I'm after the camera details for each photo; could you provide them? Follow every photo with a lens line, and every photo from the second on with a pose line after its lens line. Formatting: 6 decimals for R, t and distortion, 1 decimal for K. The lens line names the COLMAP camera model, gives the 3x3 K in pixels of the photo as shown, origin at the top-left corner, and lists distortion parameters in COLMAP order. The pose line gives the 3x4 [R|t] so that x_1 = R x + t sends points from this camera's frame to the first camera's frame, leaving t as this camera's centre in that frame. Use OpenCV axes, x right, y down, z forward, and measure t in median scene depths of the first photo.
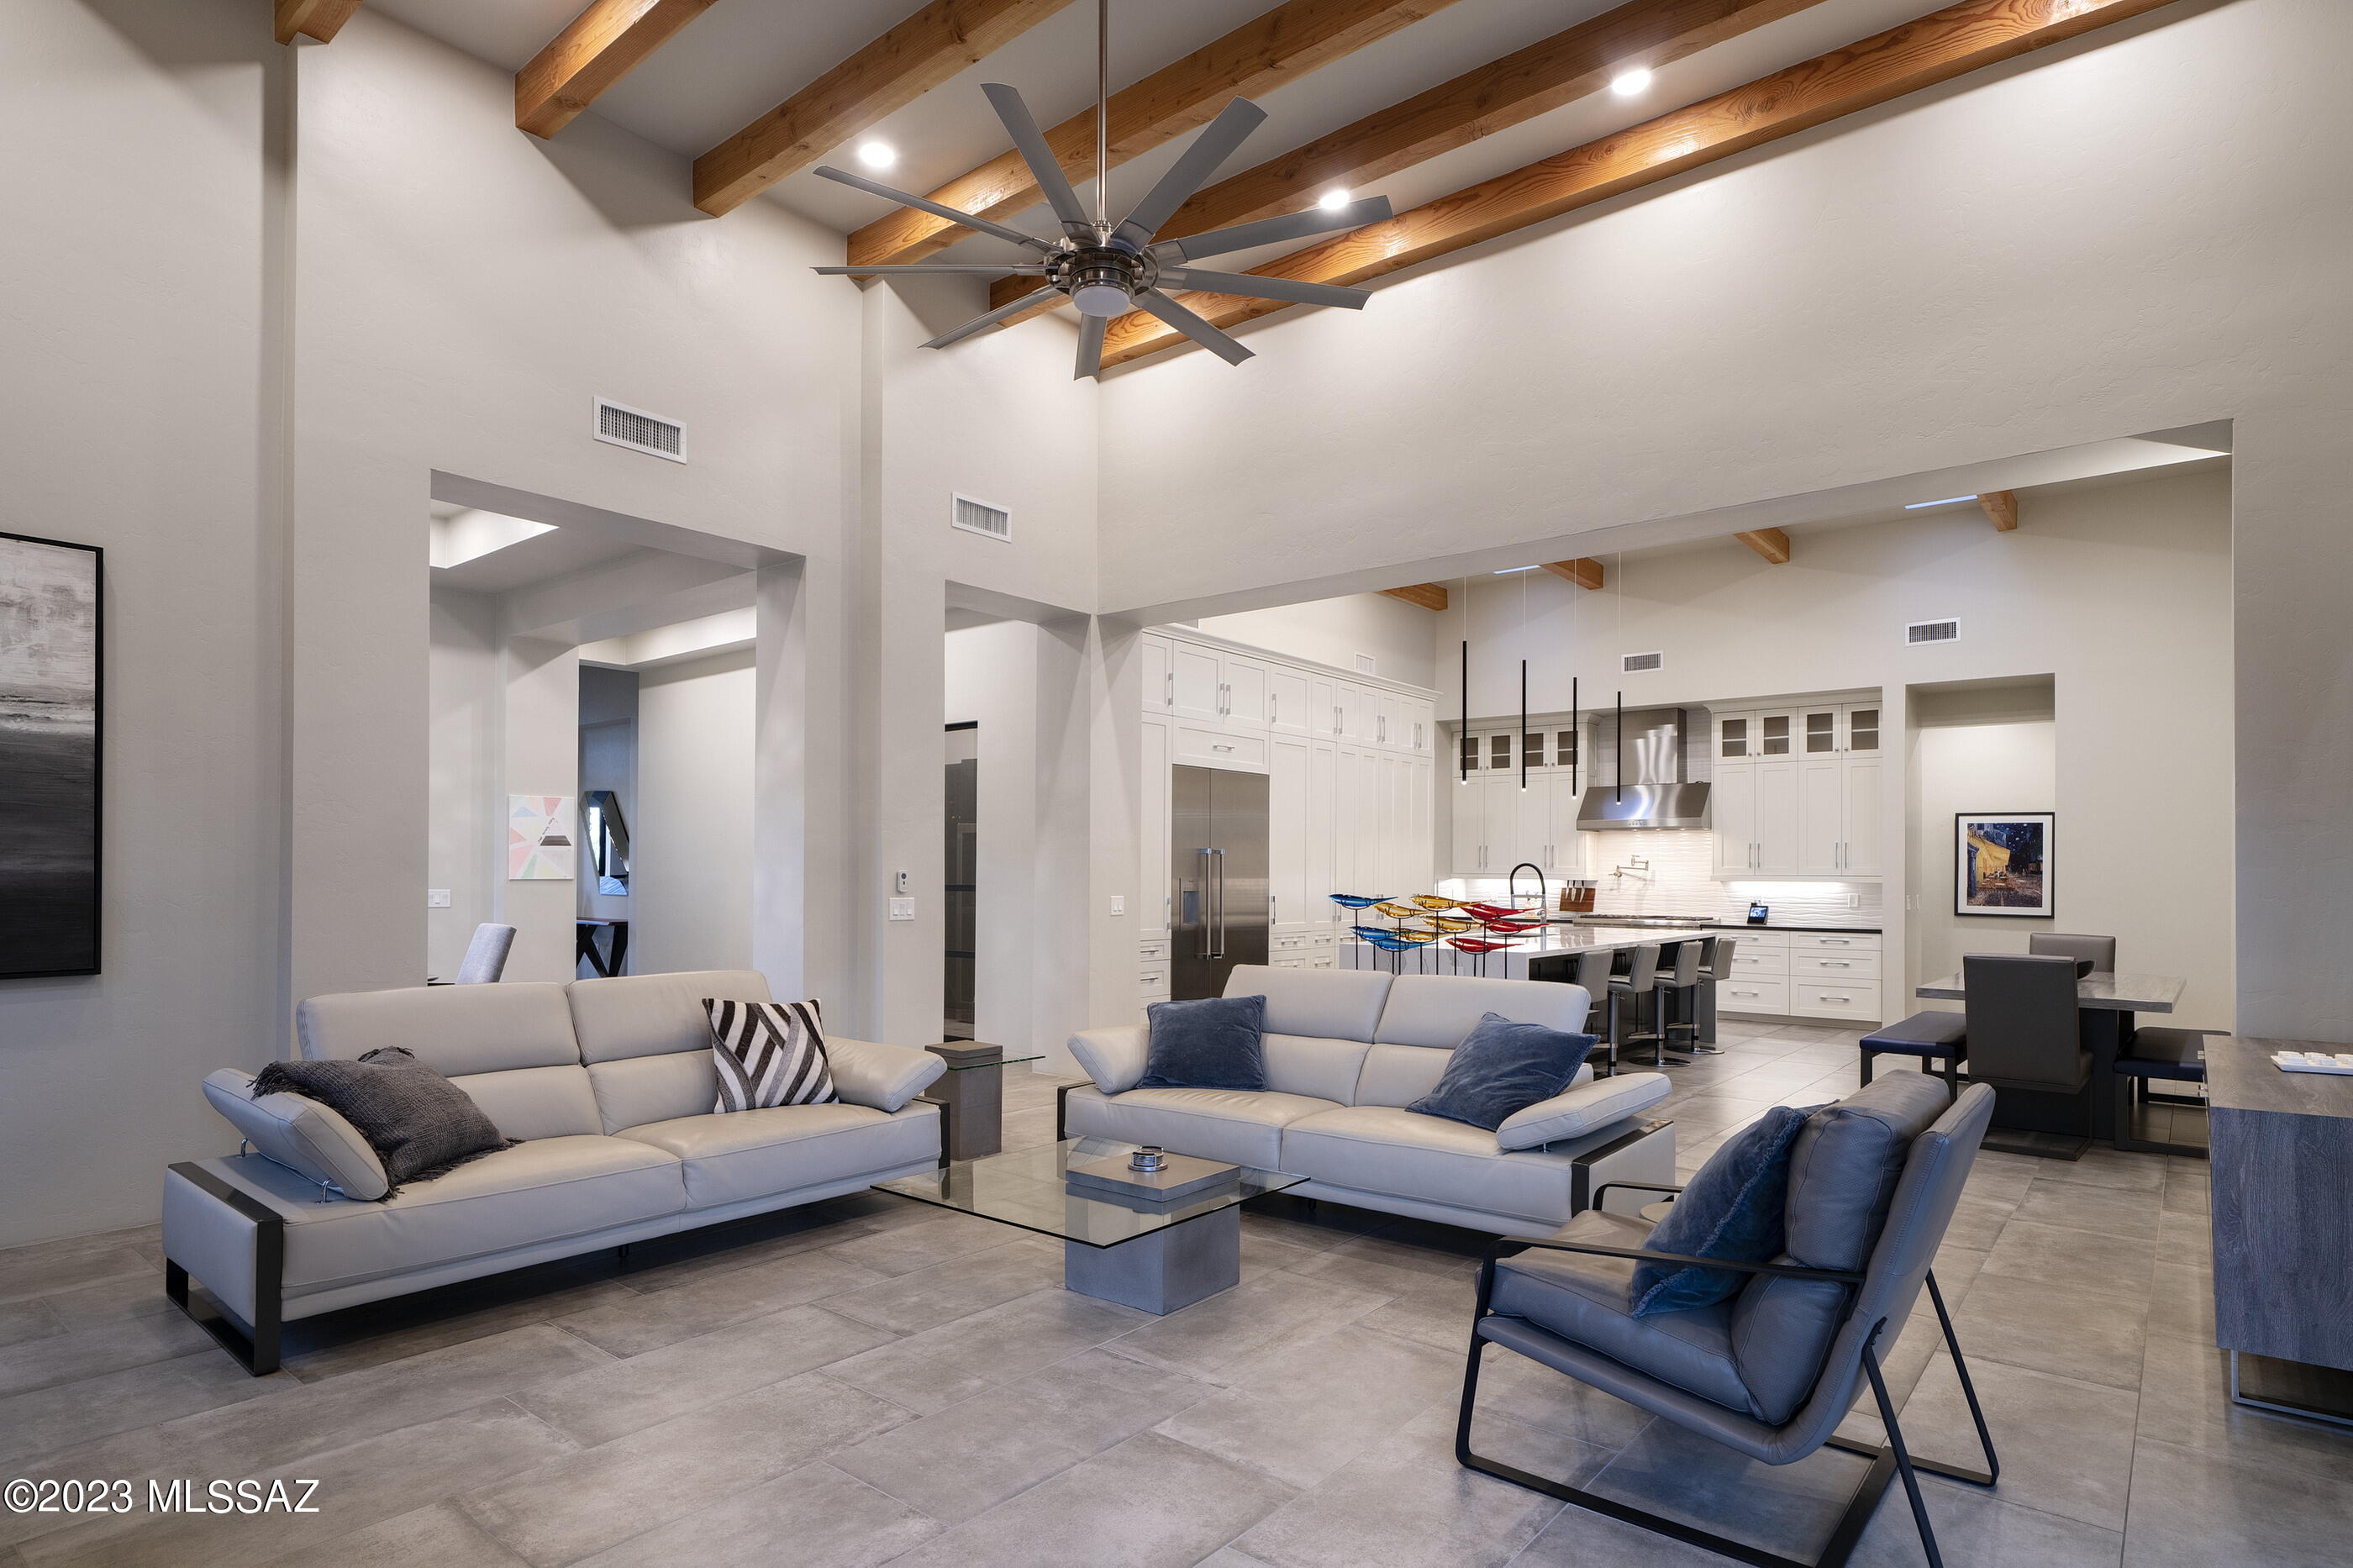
lens RADIAL K [[1250.2, 0, 1168.5], [0, 1250.2, 859.4], [0, 0, 1]] dist [0.001074, 0.000548]
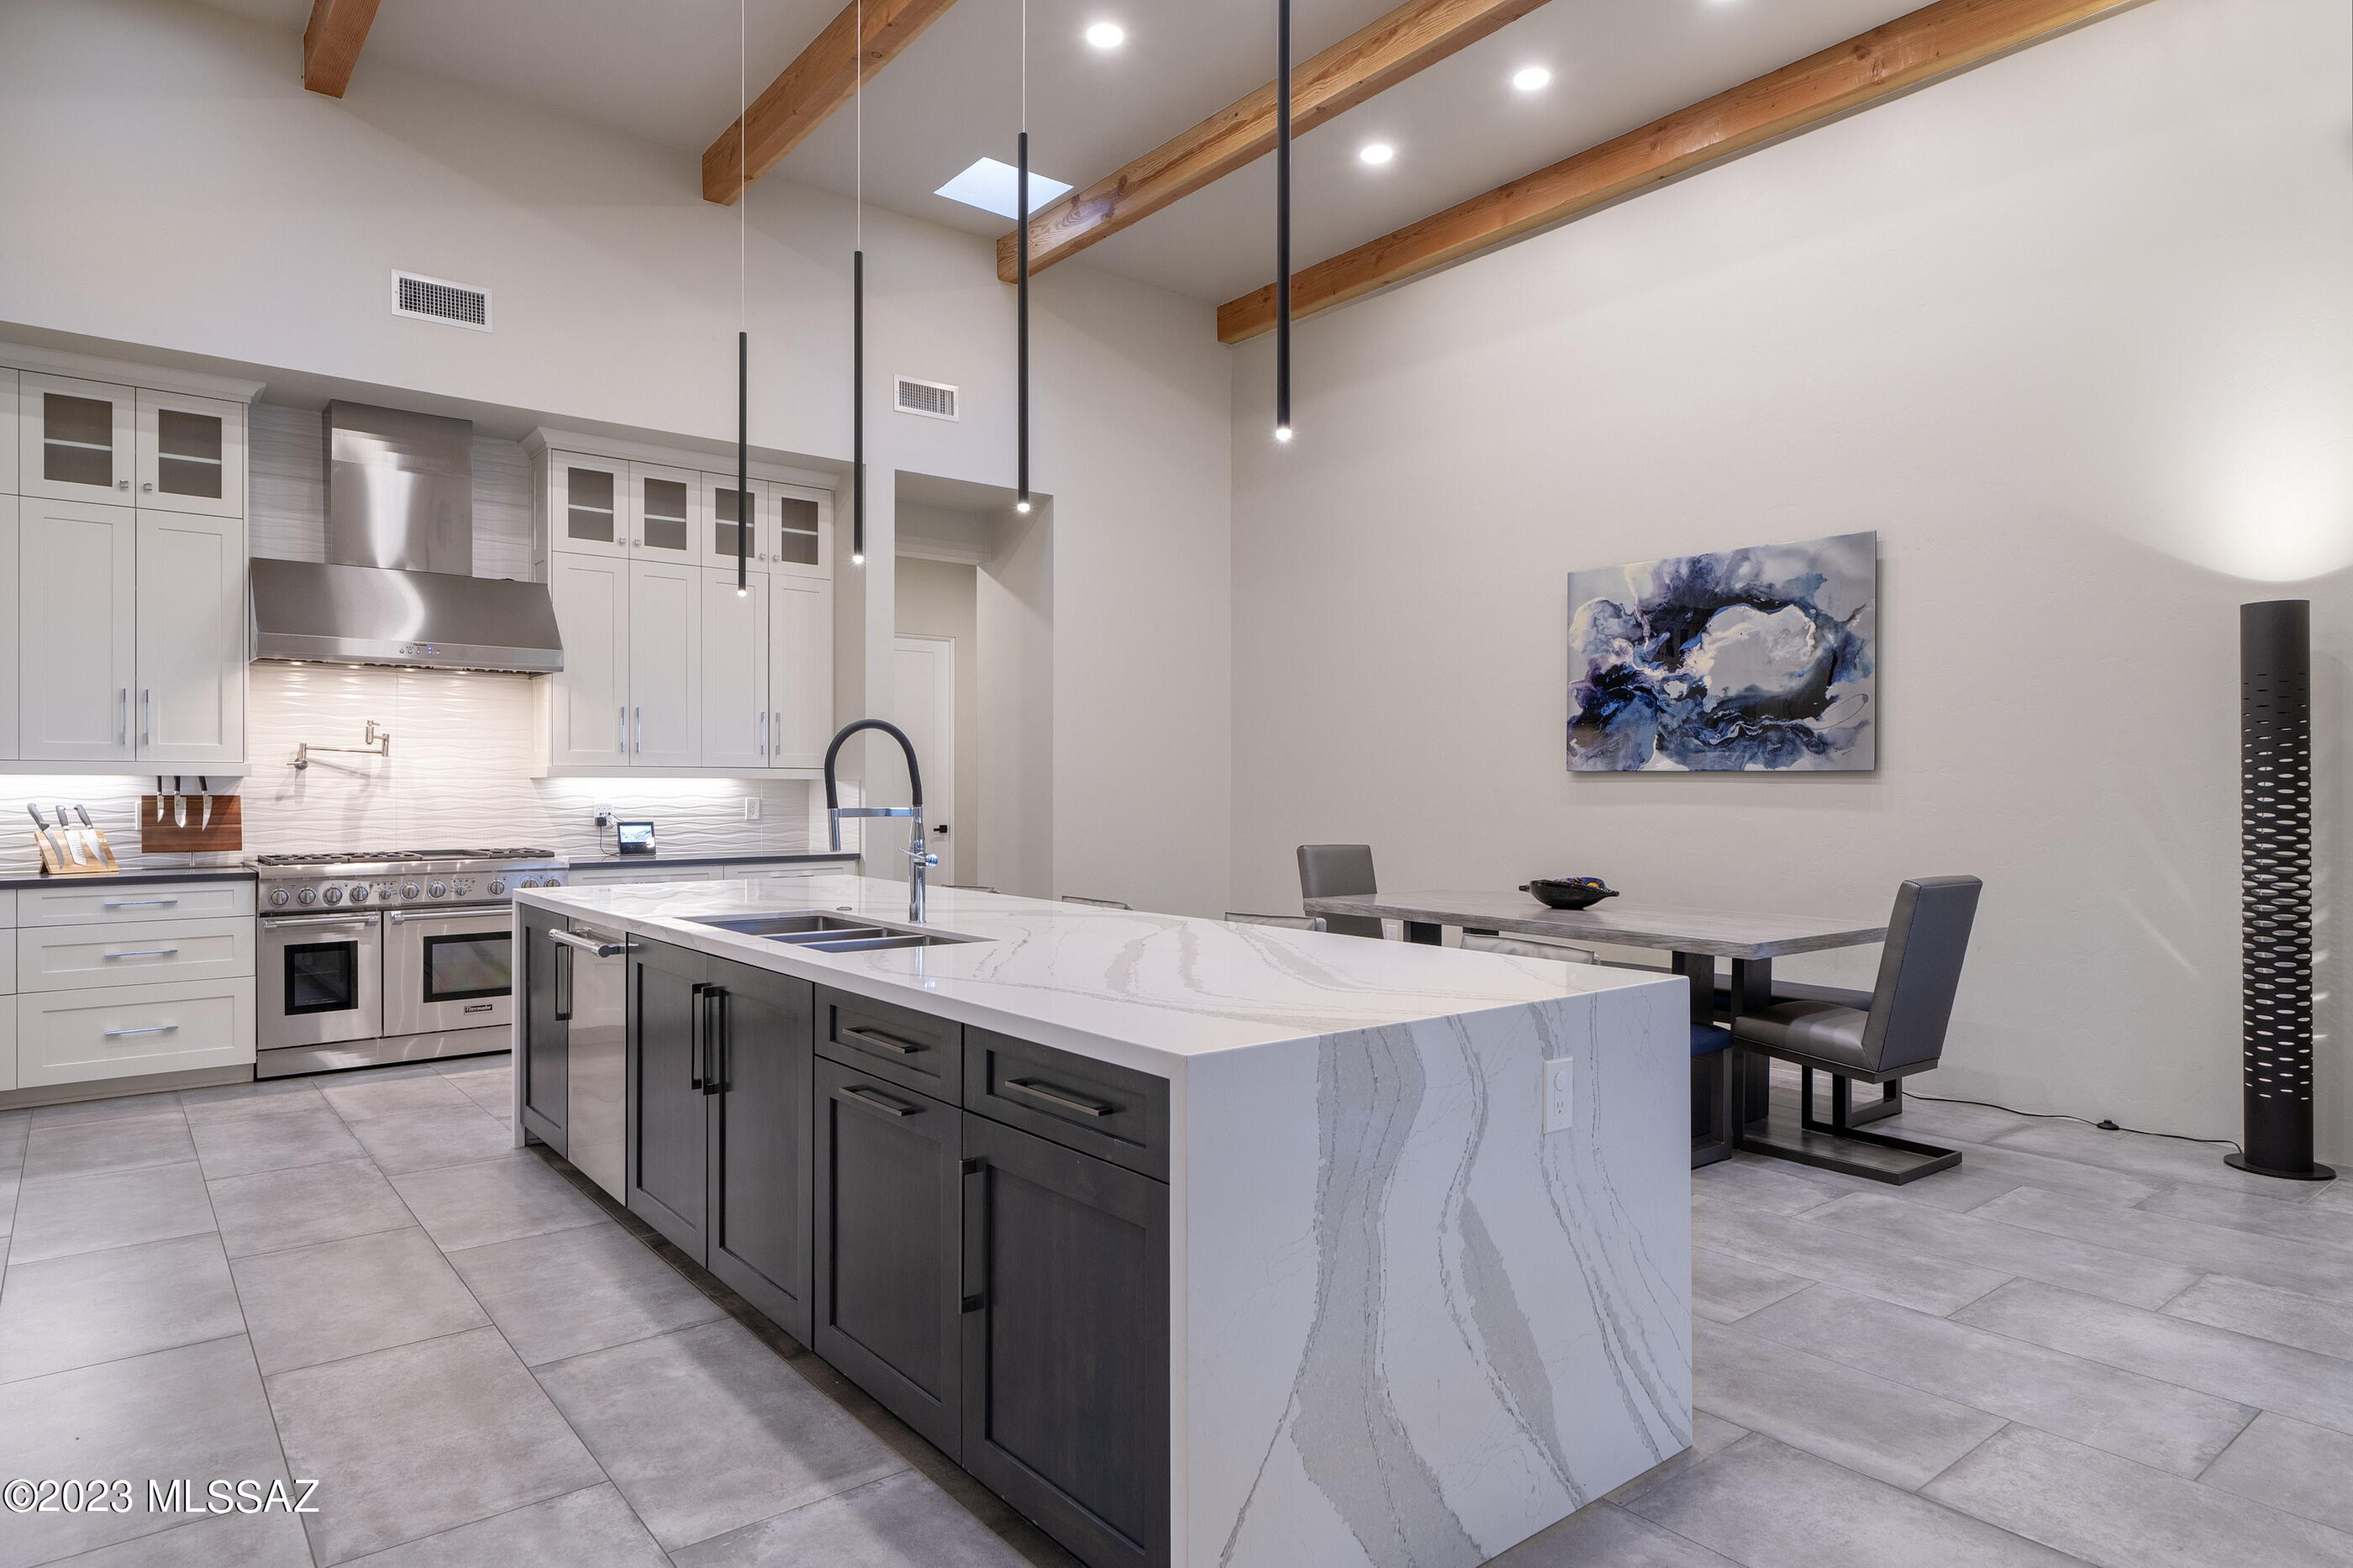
lens RADIAL K [[1351.4, 0, 1162.5], [0, 1351.4, 789.8], [0, 0, 1]] dist [-0.001823, 0.001344]
pose [[0.204105, -0.008519, 0.978912, -0.056818], [-0.011323, 0.999875, 0.011062, 0.013812], [-0.978884, -0.013342, 0.203983, 0.660991]]
